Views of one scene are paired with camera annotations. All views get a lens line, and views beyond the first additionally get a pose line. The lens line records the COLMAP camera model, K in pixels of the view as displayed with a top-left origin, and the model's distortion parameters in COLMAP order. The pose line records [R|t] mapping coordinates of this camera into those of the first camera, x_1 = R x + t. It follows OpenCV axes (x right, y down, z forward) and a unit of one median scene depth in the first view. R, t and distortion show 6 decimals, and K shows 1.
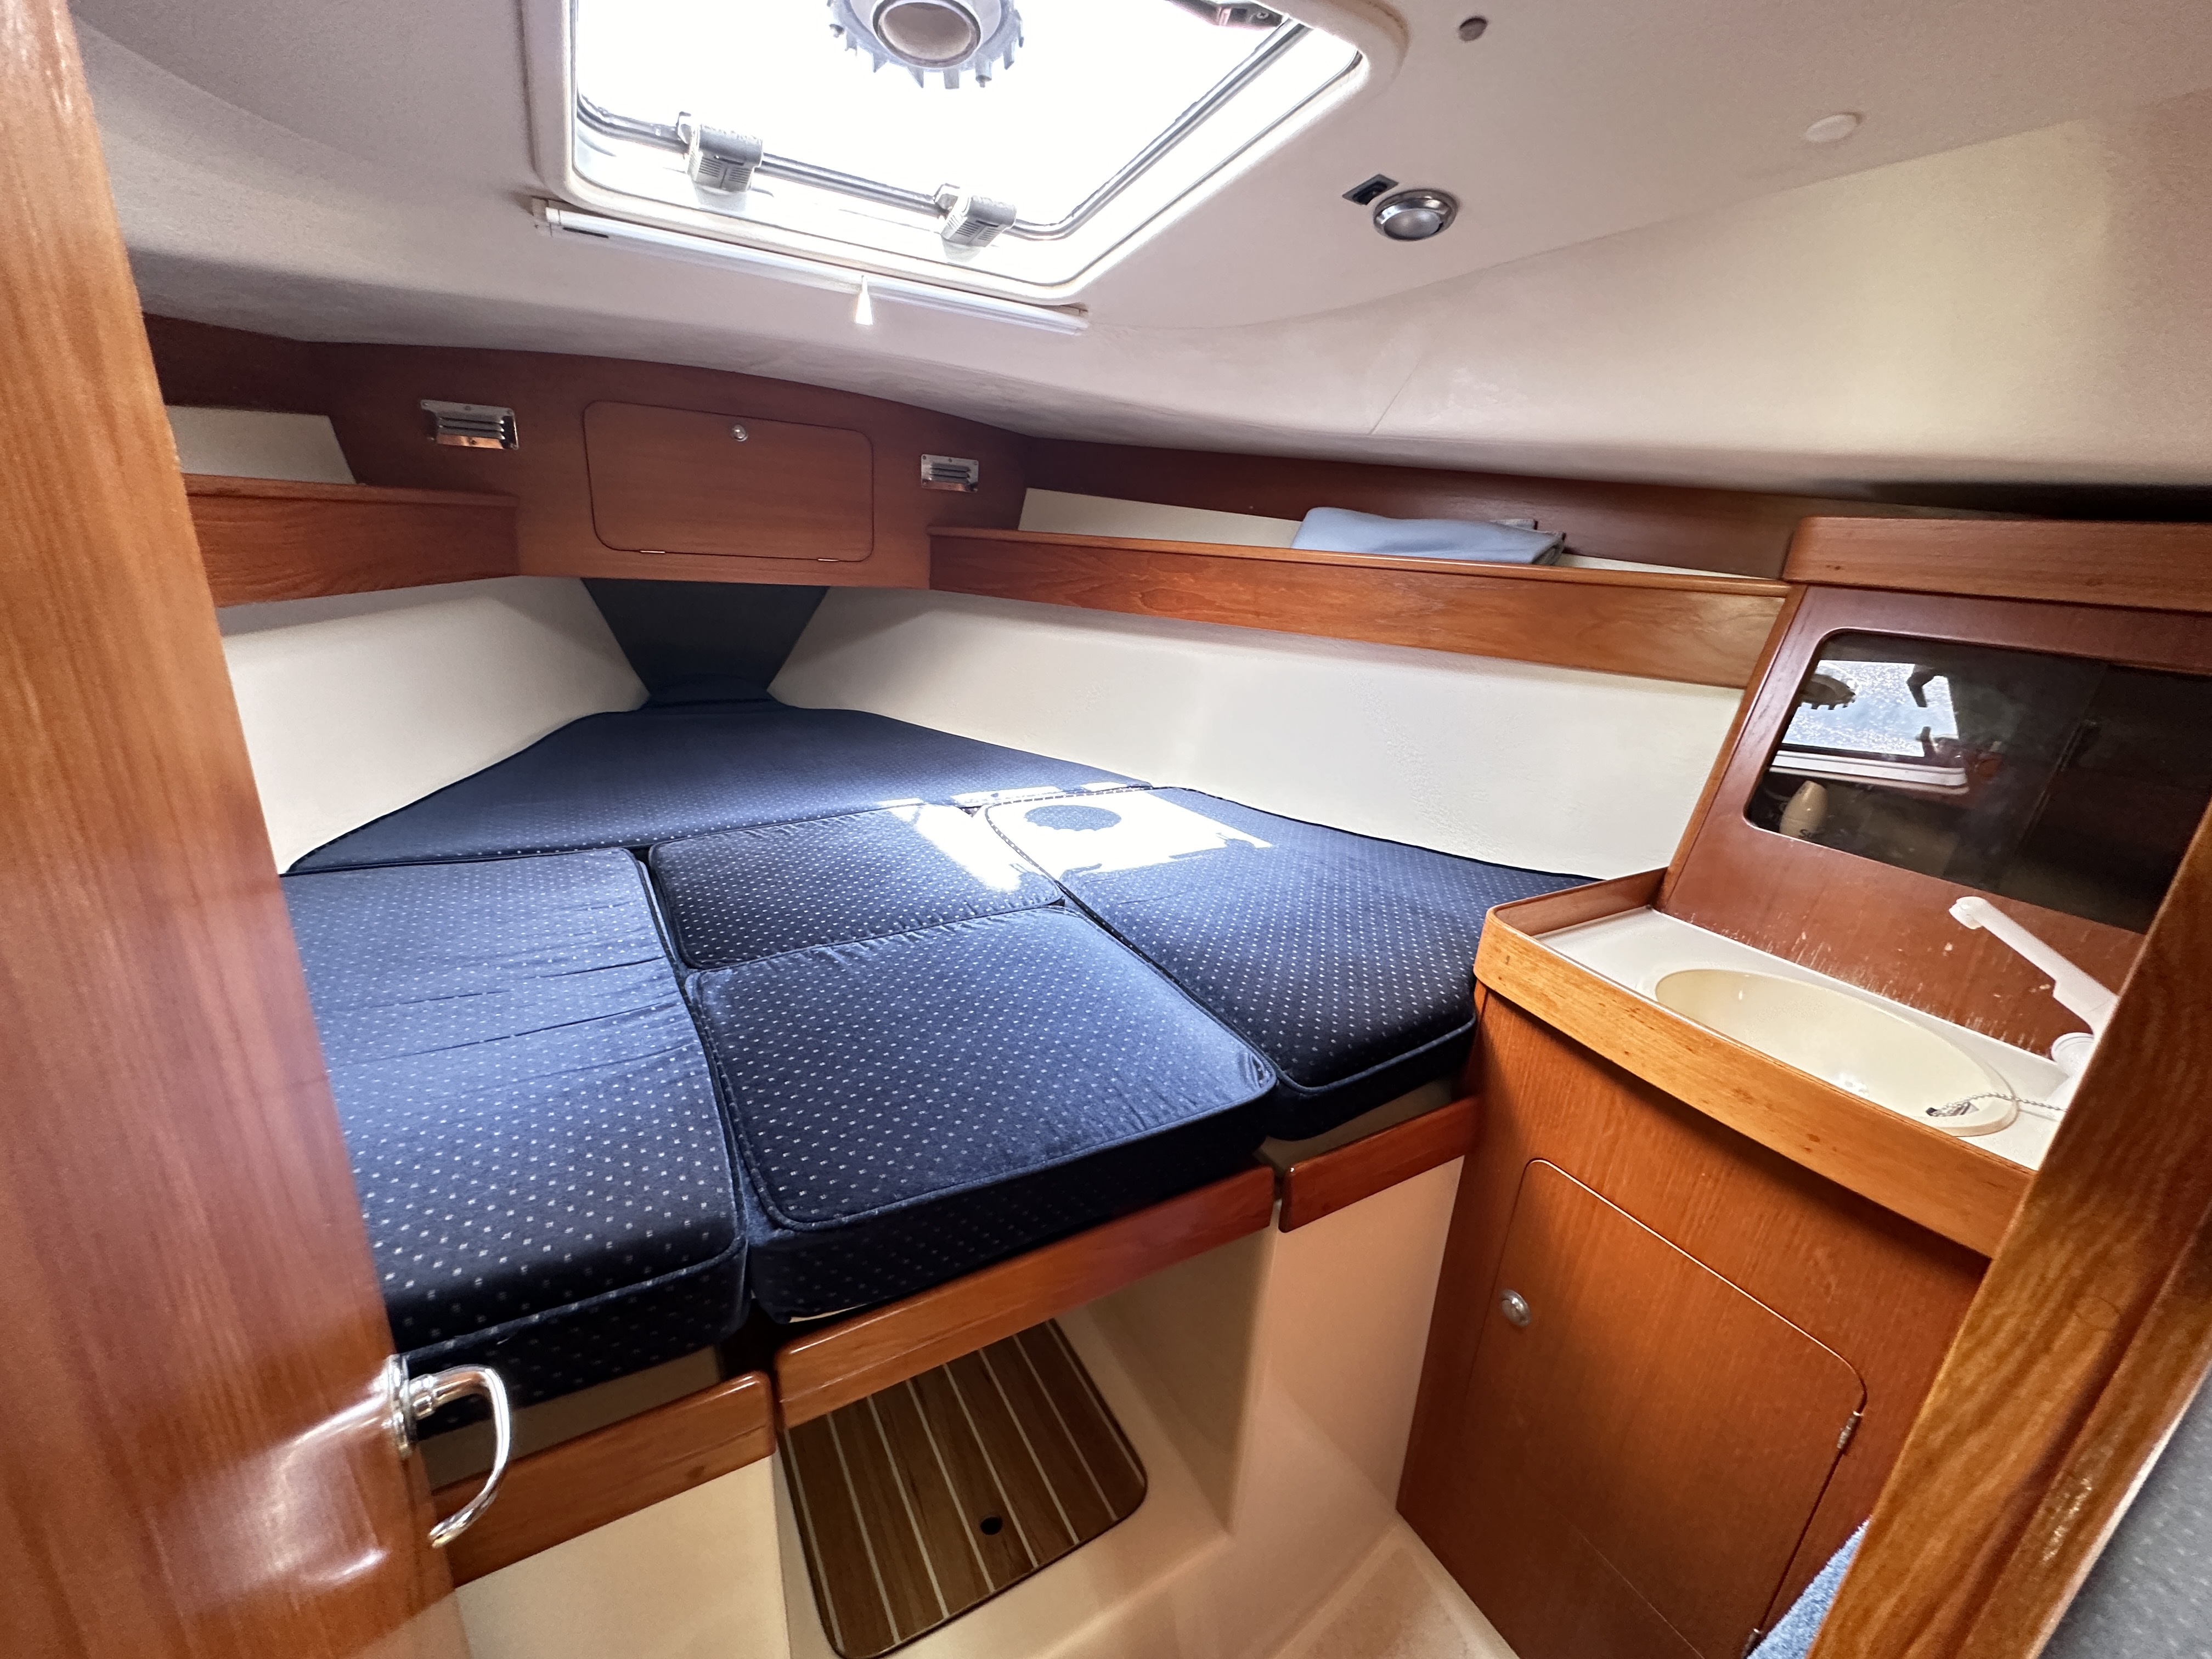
lens RADIAL K [[880.1, 0, 1106.0], [0, 880.1, 829.5], [0, 0, 1]] dist [-0.004871, 0.000585]
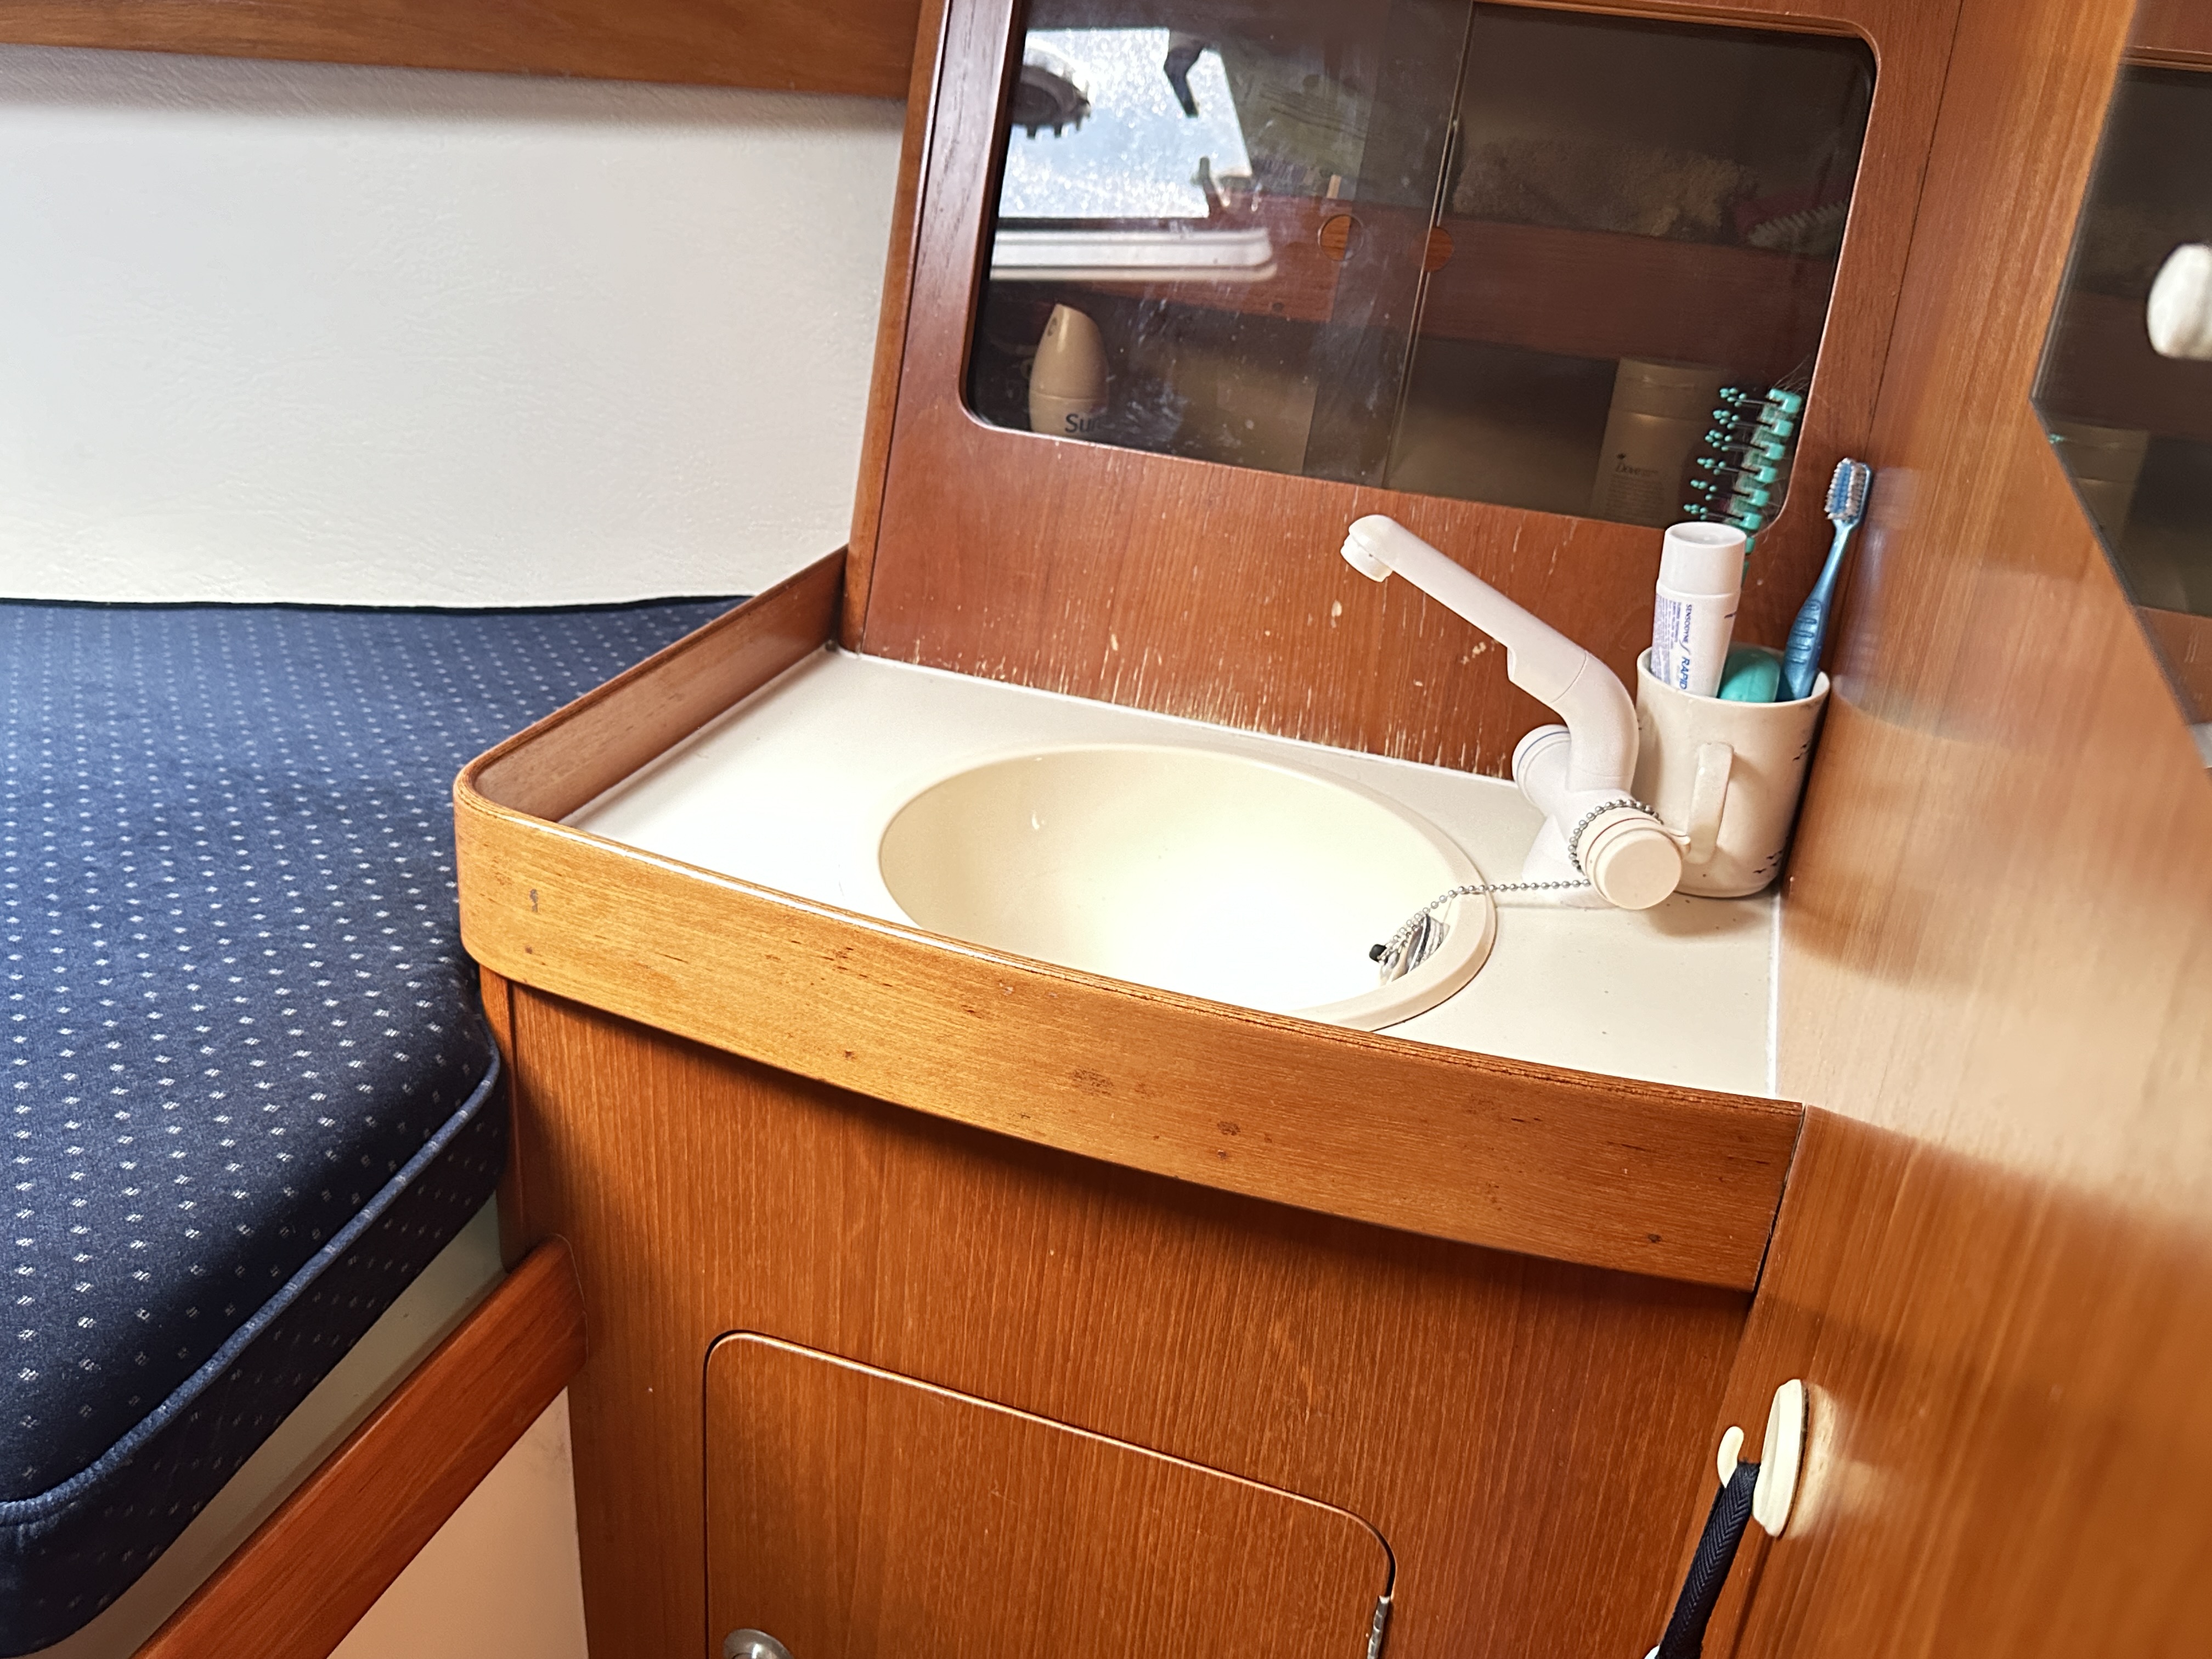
lens RADIAL K [[1948.1, 0, 1106.0], [0, 1948.1, 829.5], [0, 0, 1]] dist [0.179951, -0.464507]
pose [[0.753266, -0.285805, 0.592373, 0.143519], [0.183307, 0.956192, 0.228244, -0.025973], [-0.631656, -0.063343, 0.772657, 0.188815]]
